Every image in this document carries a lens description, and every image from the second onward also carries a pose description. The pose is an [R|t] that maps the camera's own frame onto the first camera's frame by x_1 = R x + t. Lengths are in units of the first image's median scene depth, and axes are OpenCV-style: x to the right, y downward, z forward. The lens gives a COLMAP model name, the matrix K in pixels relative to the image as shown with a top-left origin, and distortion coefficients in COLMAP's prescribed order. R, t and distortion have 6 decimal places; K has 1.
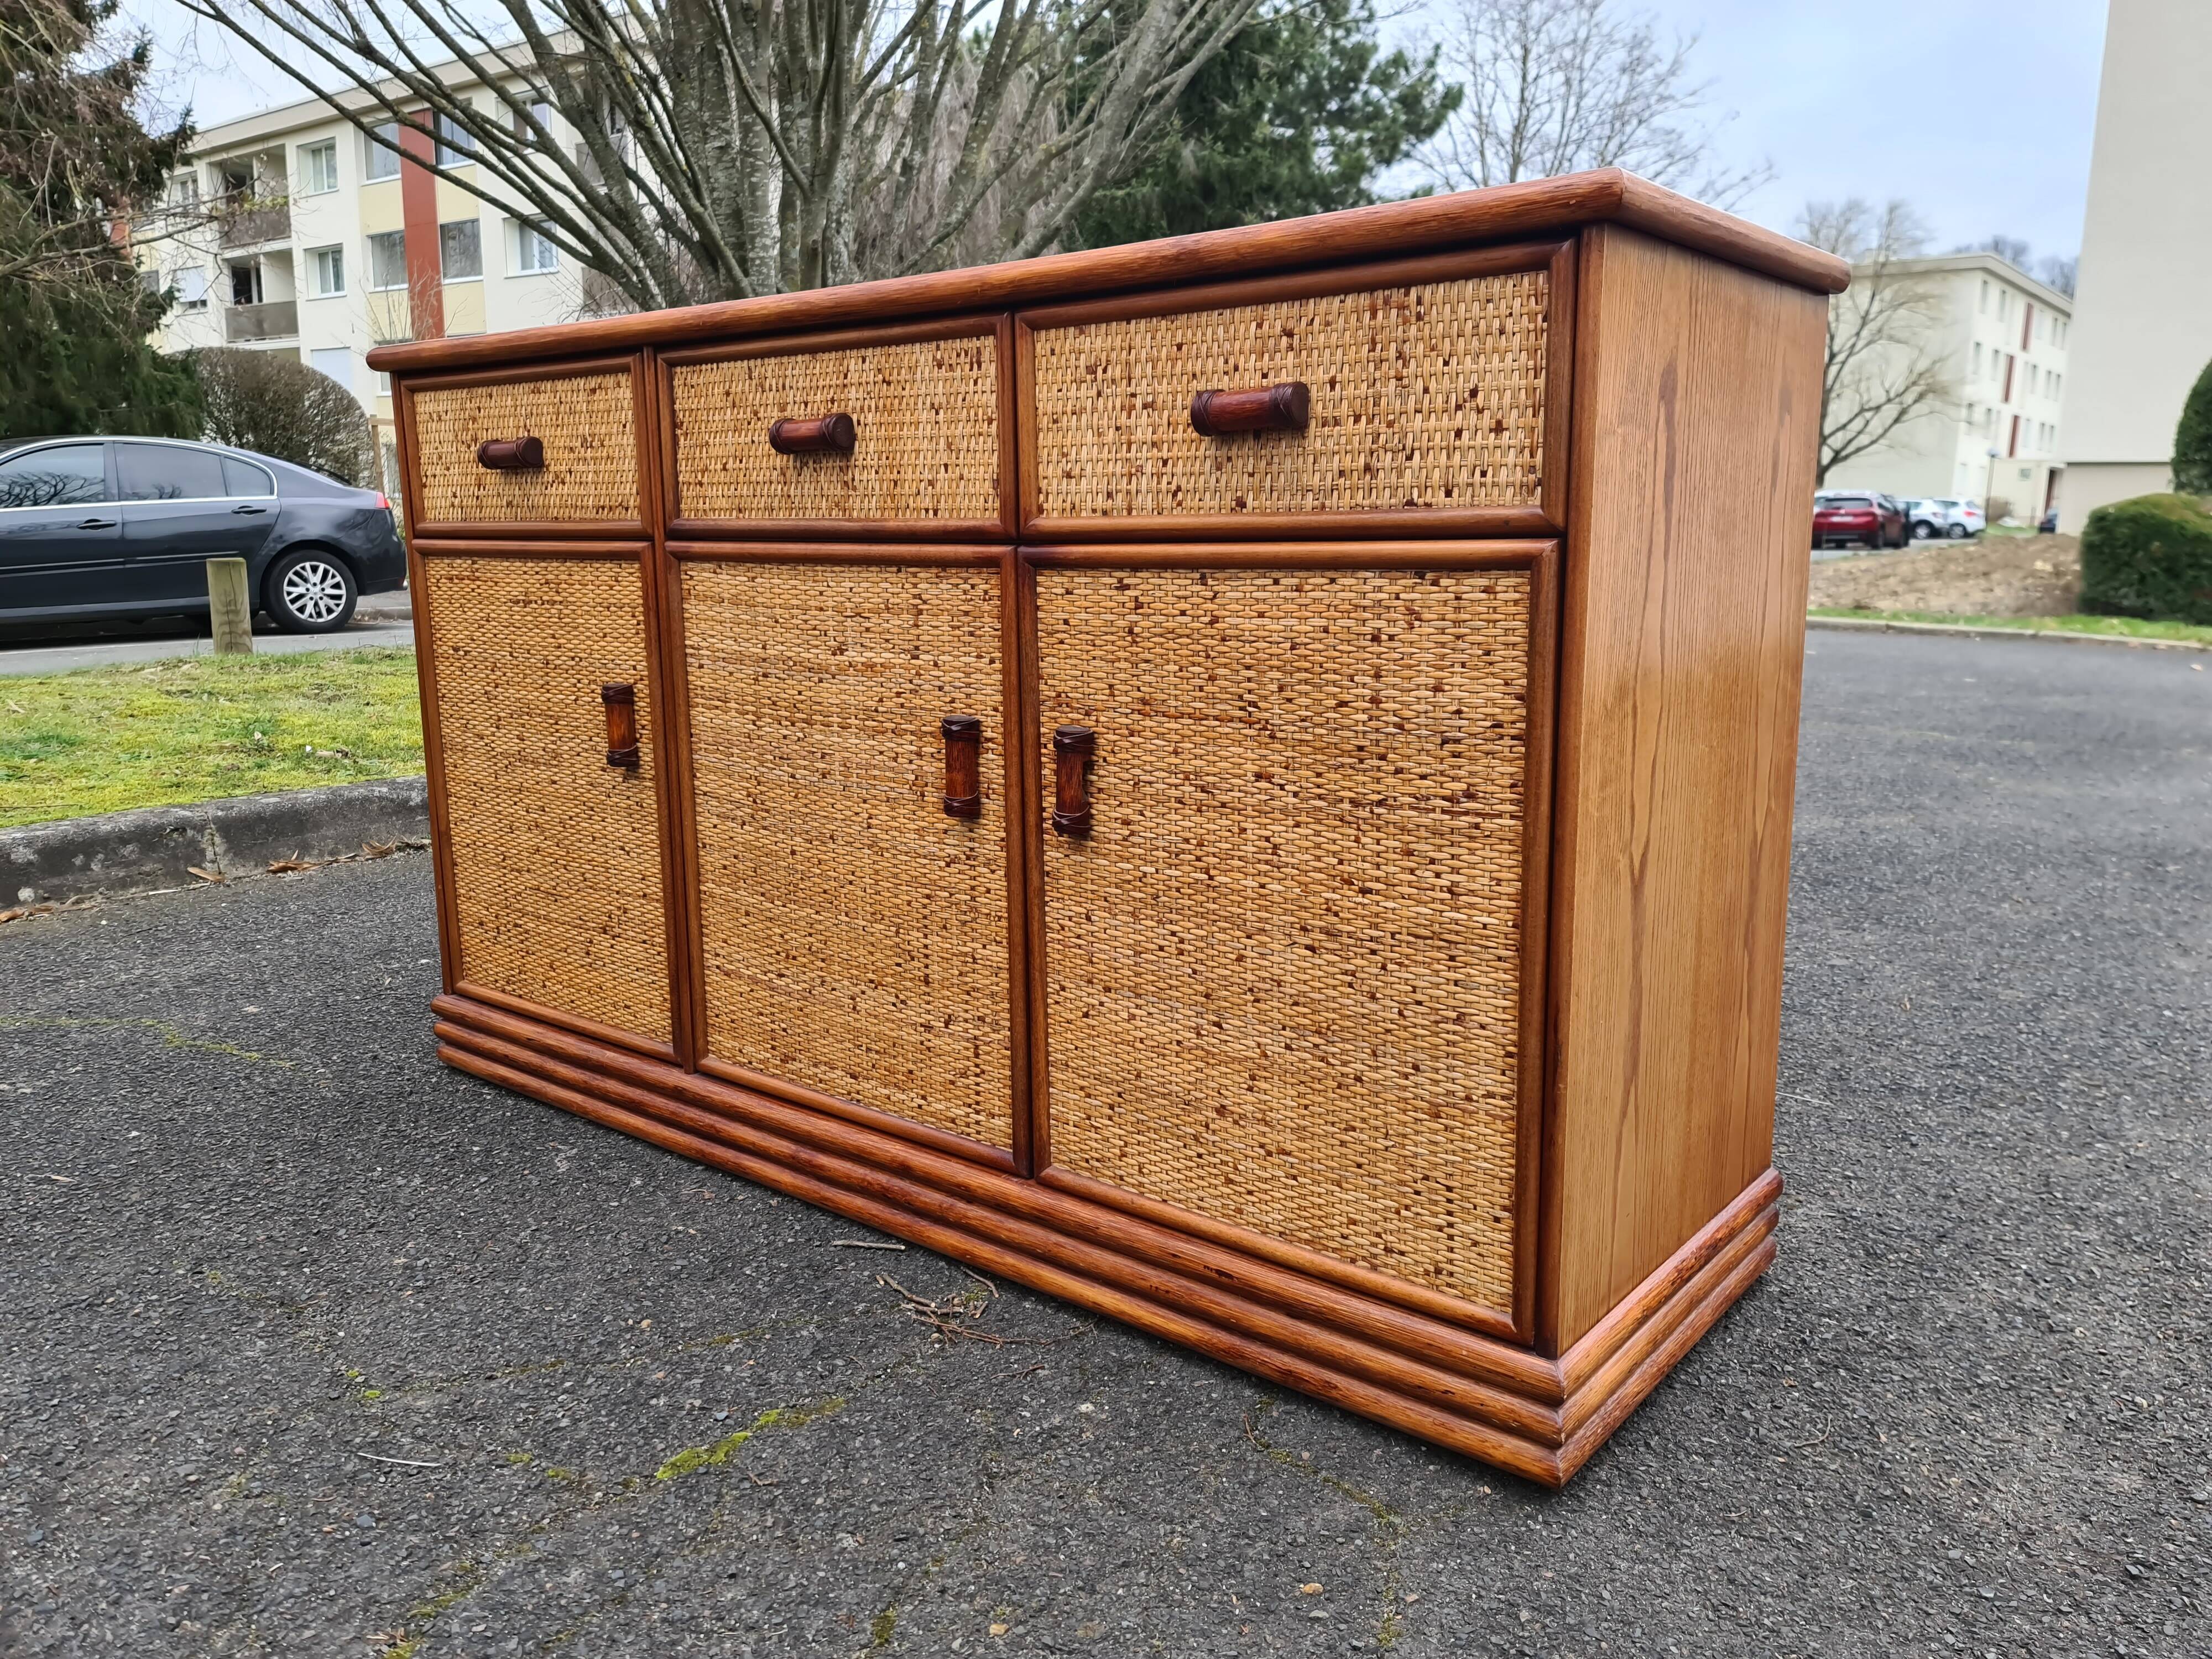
lens RADIAL K [[1629.6, 0, 1124.7], [0, 1629.6, 807.1], [0, 0, 1]] dist [0.063383, -0.040737]
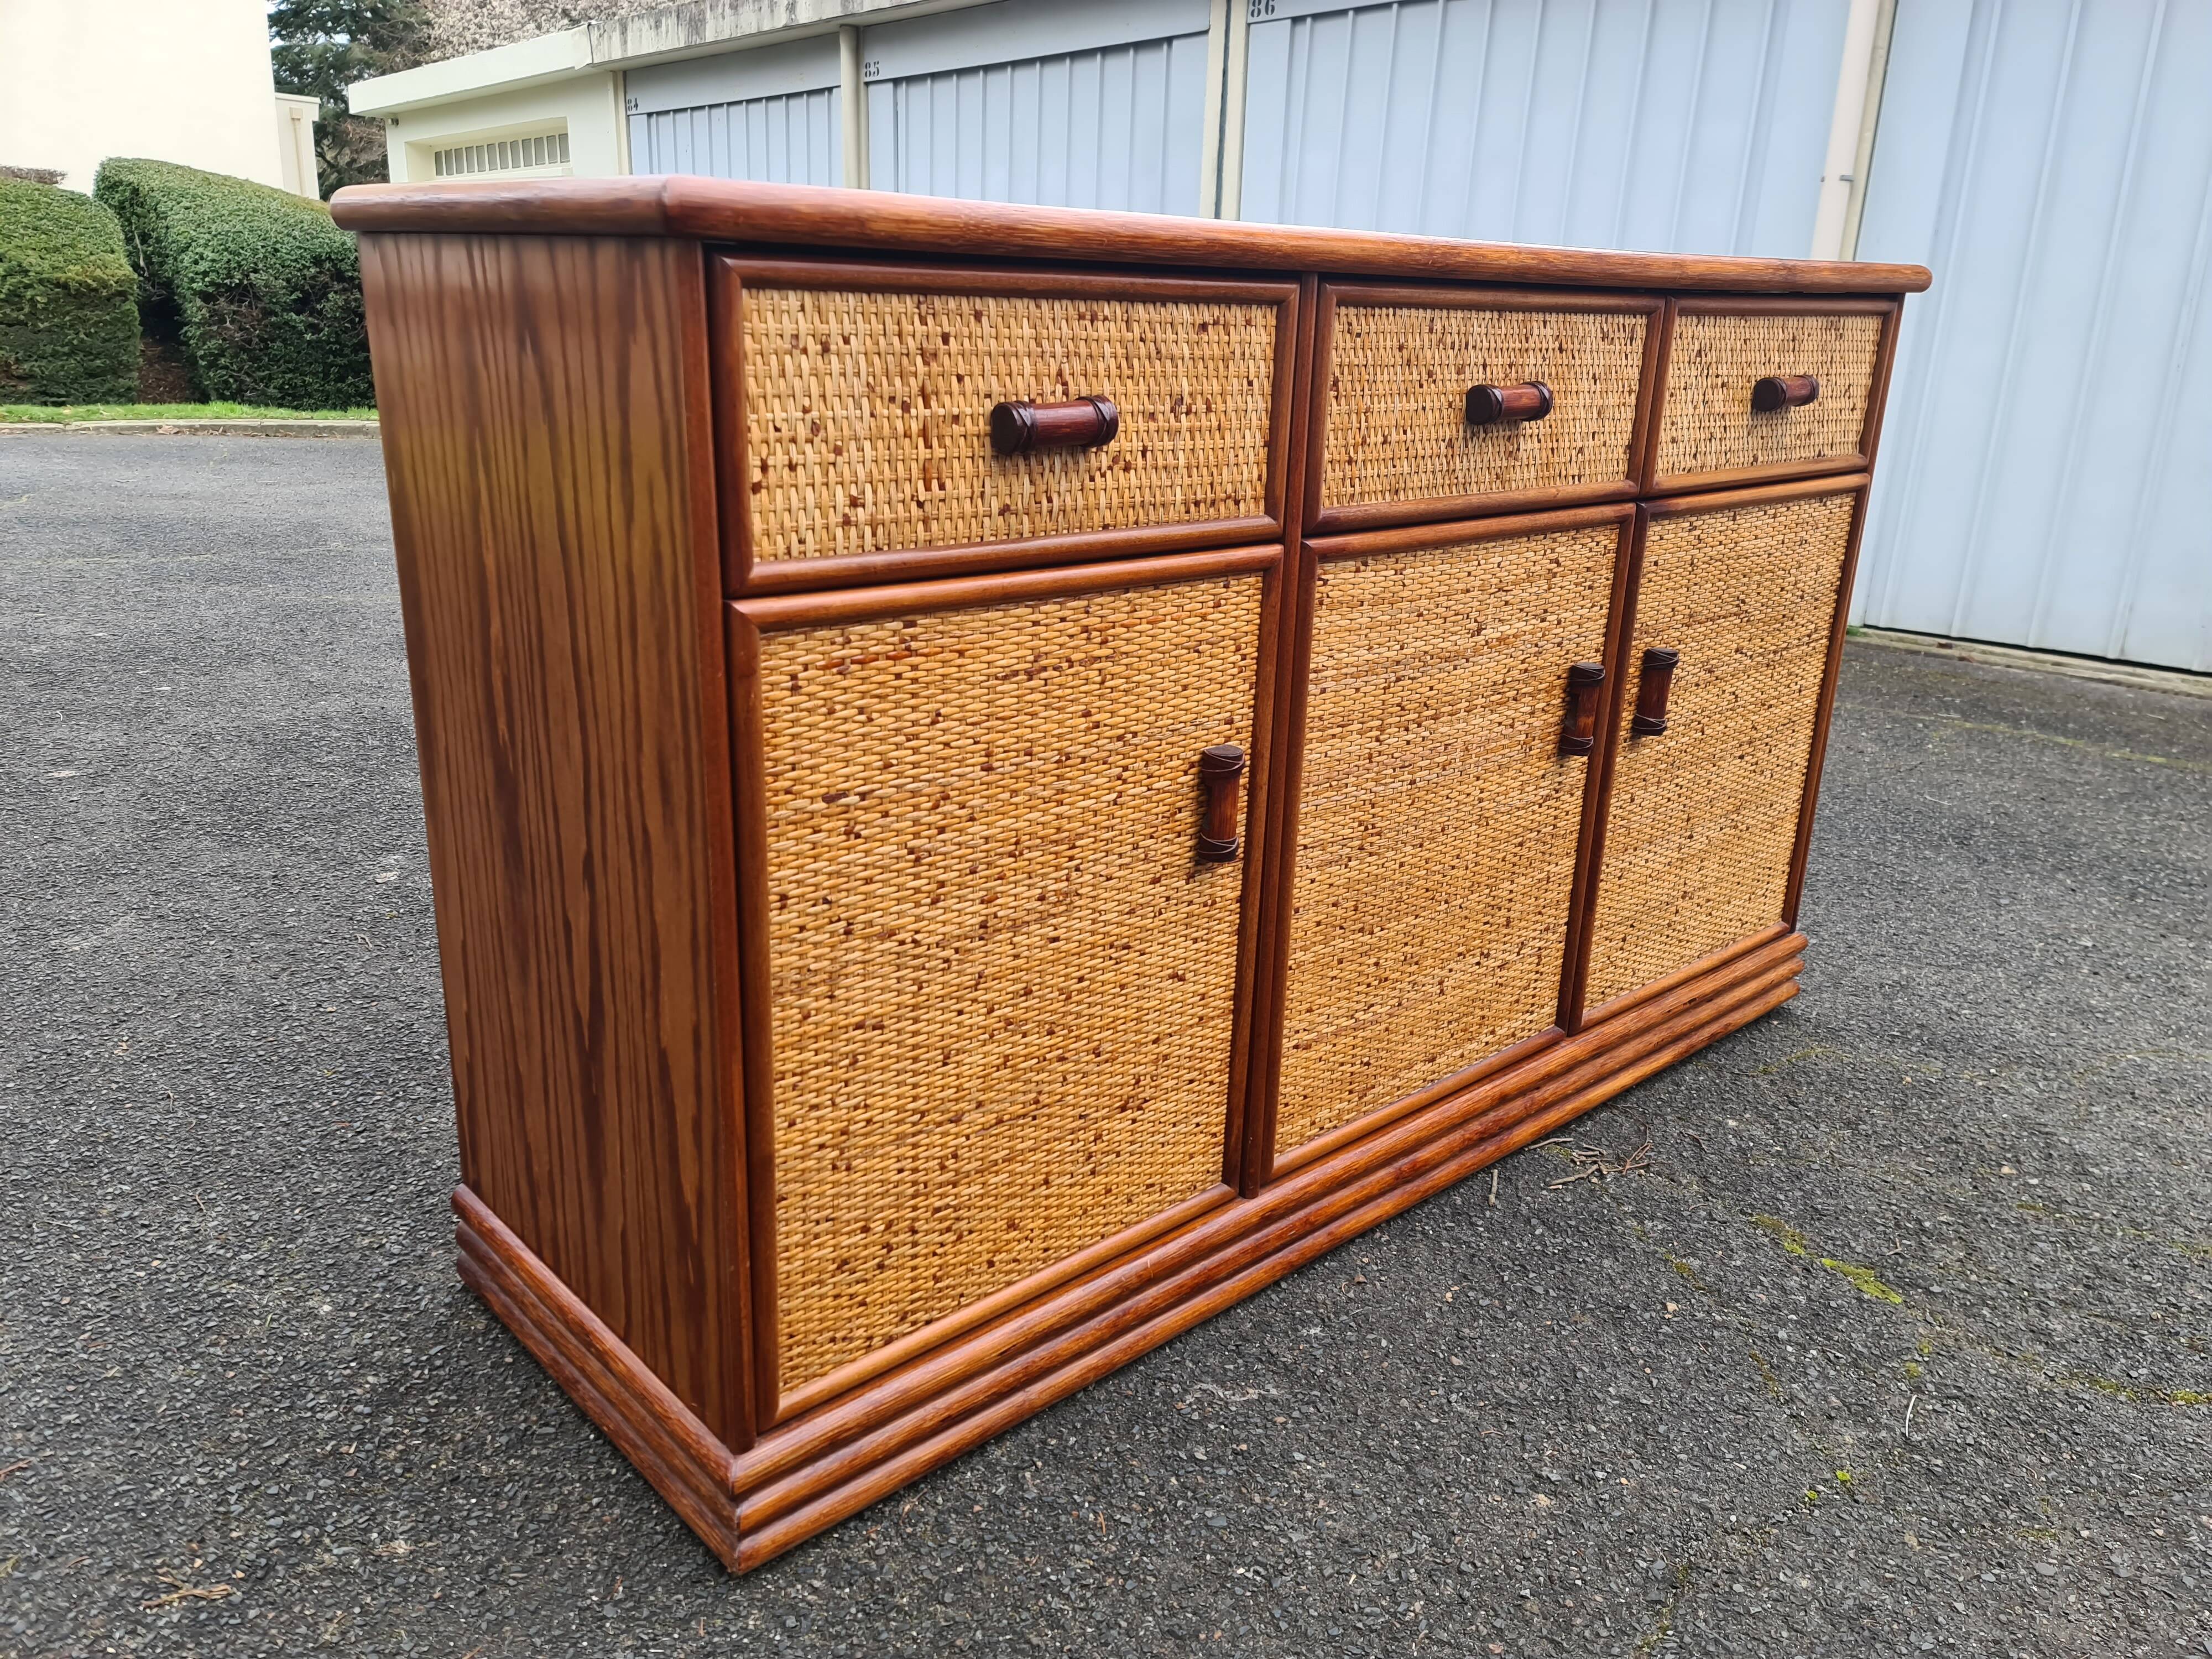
lens RADIAL K [[1629.6, 0, 1121.9], [0, 1629.6, 819.1], [0, 0, 1]] dist [0.063383, -0.040737]
pose [[0.141583, -0.293628, 0.945377, -1.076466], [0.133915, 0.951899, 0.275598, -0.267596], [-0.980827, 0.087580, 0.174094, 0.996948]]
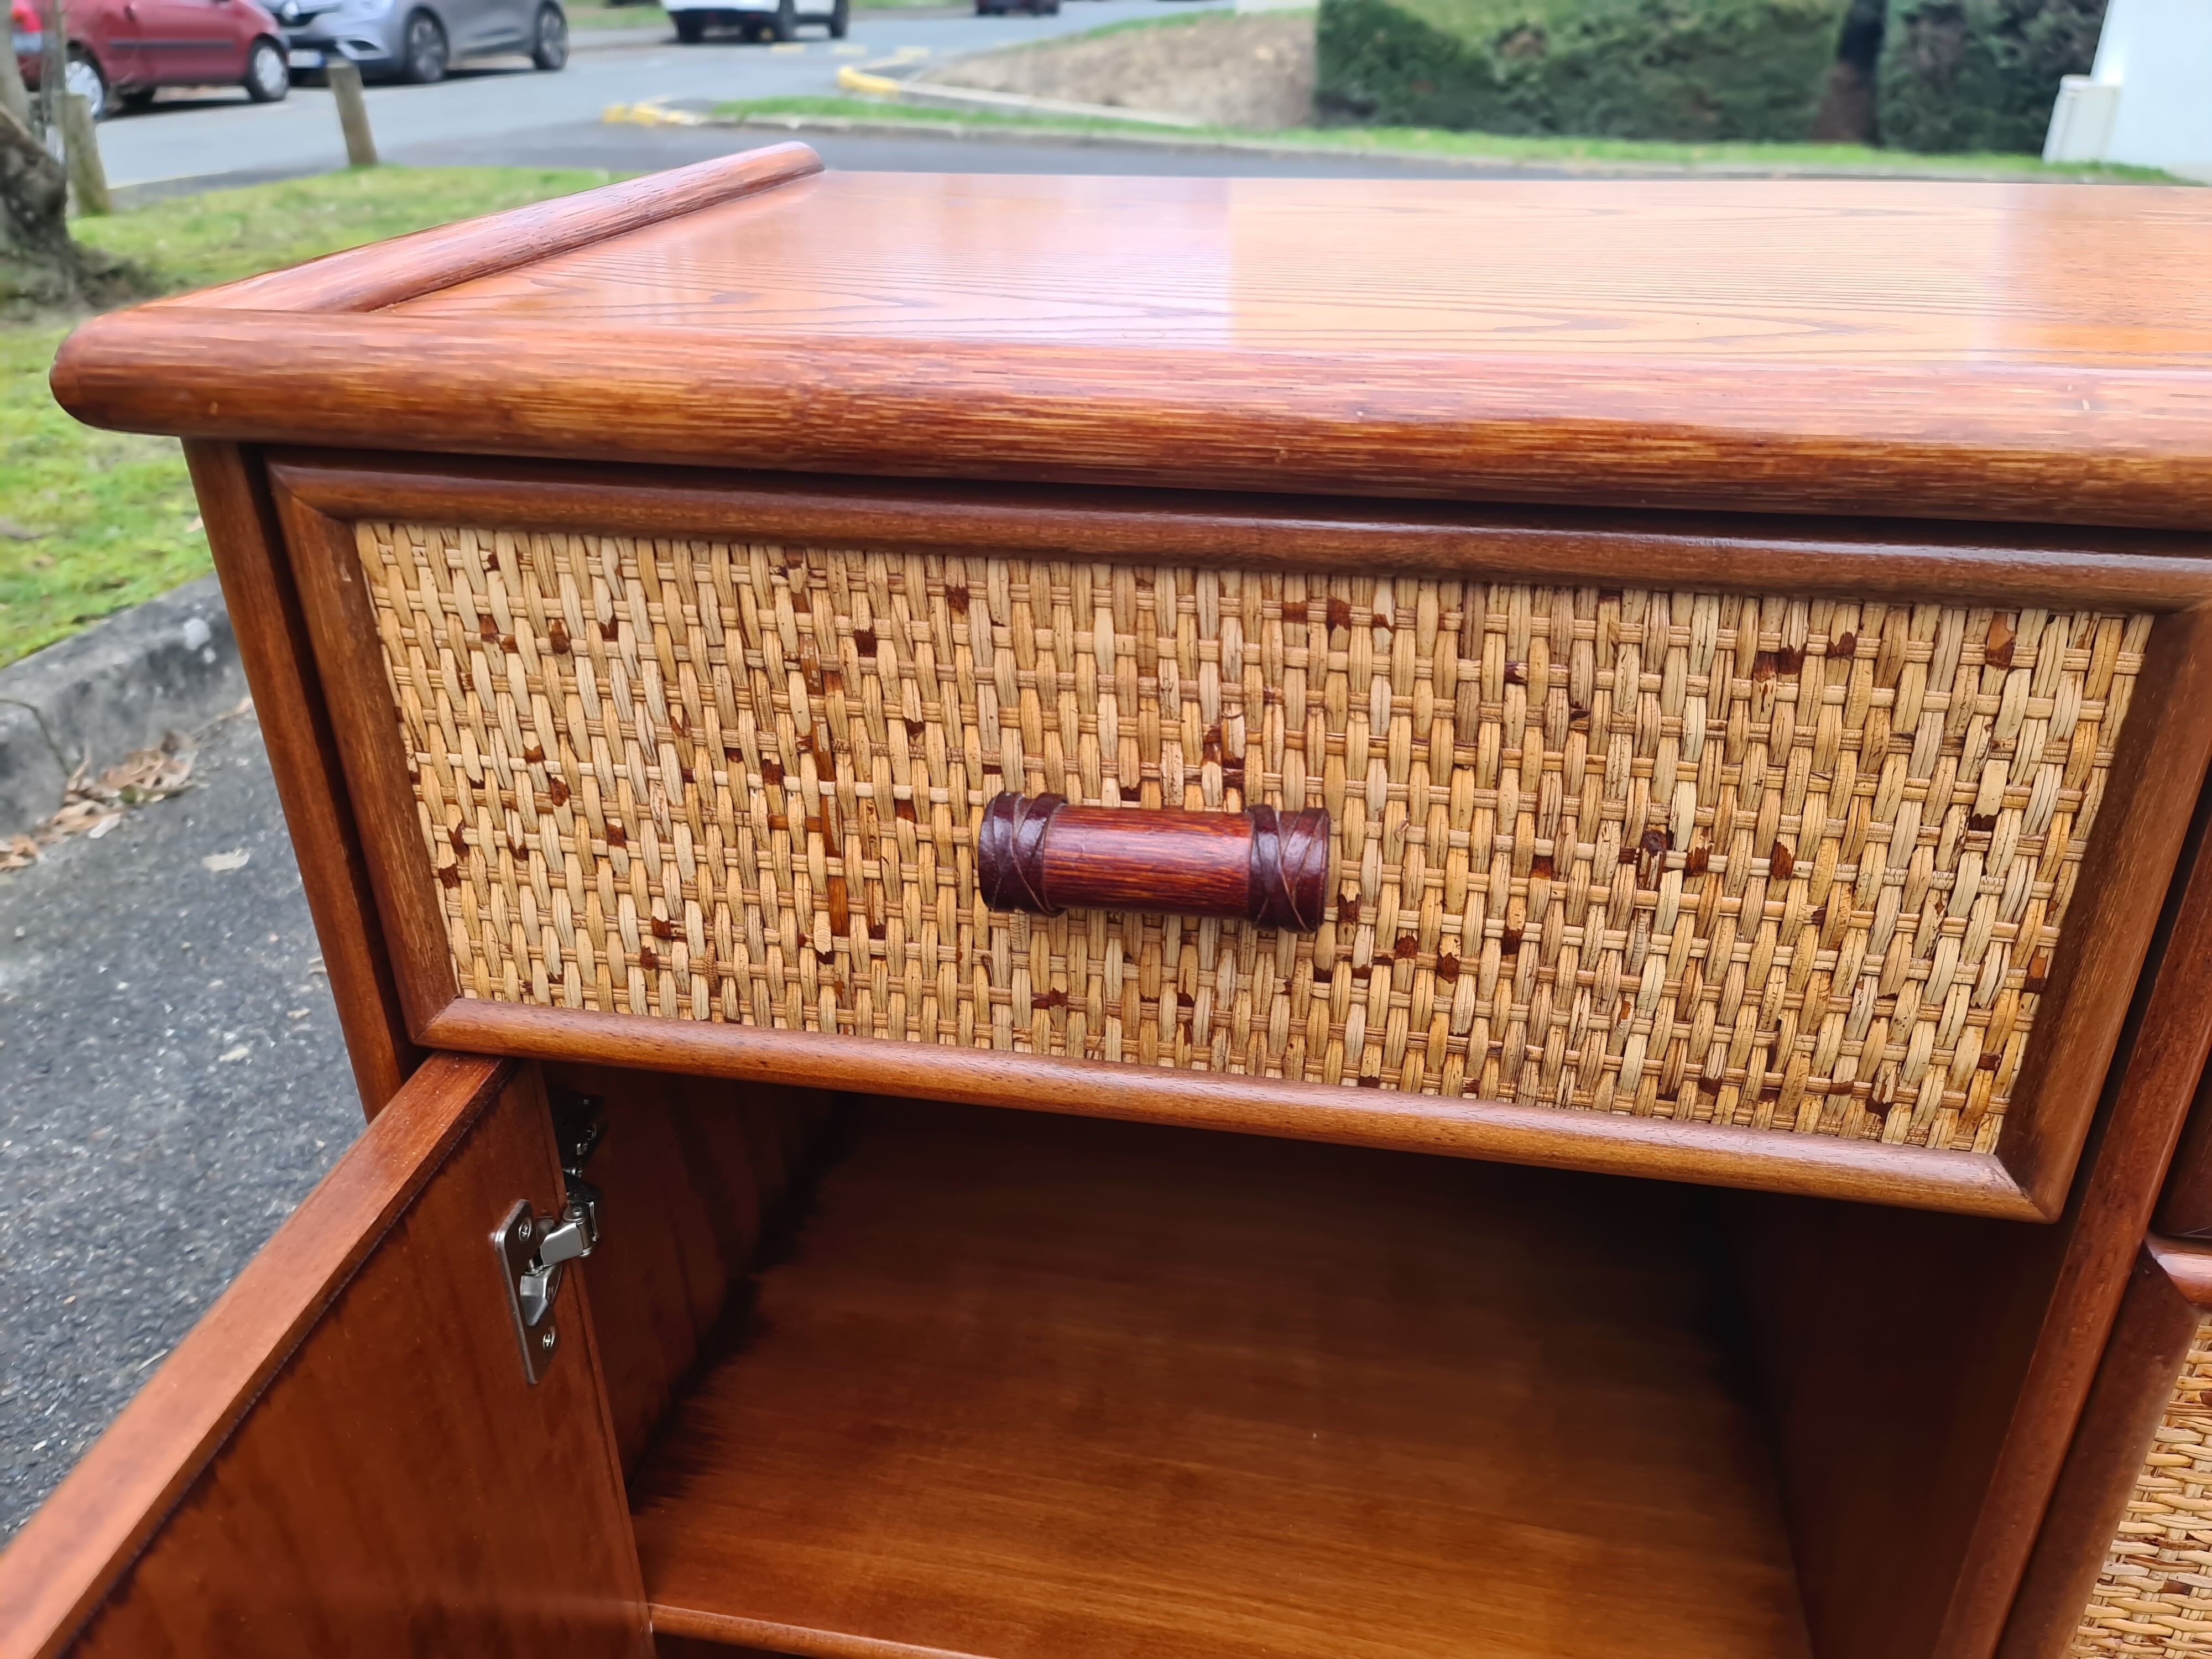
lens RADIAL K [[1635.5, 0, 1097.7], [0, 1635.5, 816.3], [0, 0, 1]] dist [0.074928, -0.063323]
pose [[0.877499, -0.219039, 0.426636, -0.537053], [0.083104, 0.945596, 0.314551, -0.331772], [-0.472324, -0.240563, 0.847962, 0.906253]]
